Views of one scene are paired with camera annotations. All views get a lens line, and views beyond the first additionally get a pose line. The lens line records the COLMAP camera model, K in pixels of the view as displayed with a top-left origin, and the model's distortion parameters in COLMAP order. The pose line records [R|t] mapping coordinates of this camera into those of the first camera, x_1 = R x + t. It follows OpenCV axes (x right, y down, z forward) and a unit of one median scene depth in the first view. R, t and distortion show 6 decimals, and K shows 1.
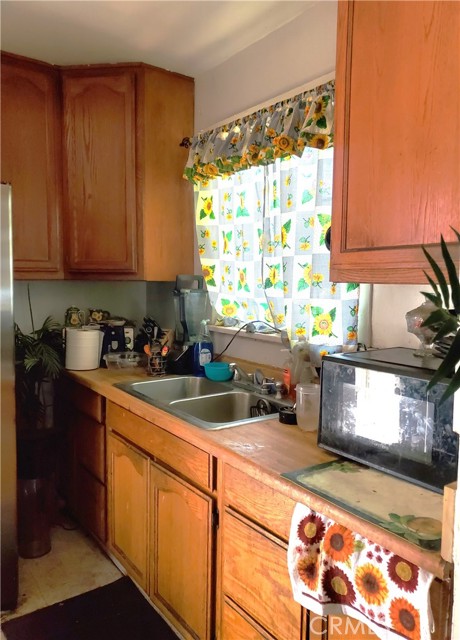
lens RADIAL K [[477.1, 0, 232.3], [0, 477.1, 324.3], [0, 0, 1]] dist [-0.008552, -0.001332]
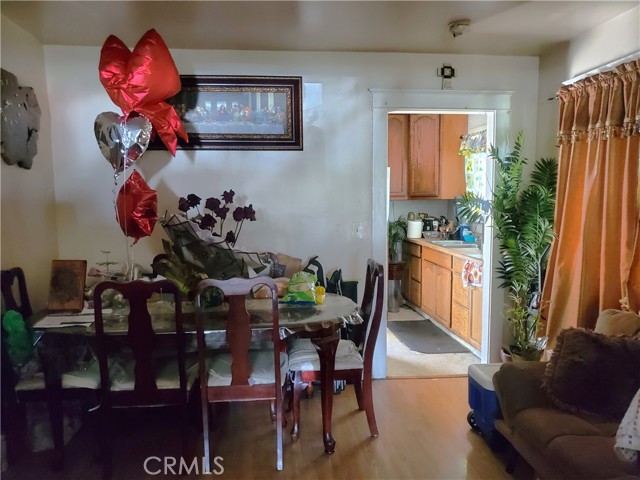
lens RADIAL K [[481.6, 0, 318.9], [0, 481.6, 246.8], [0, 0, 1]] dist [0.012024, 0.000048]
pose [[0.862734, 0.032438, -0.504617, 0.485545], [-0.027712, 0.999474, 0.016869, 0.114153], [0.504899, -0.000569, 0.863178, -1.297670]]
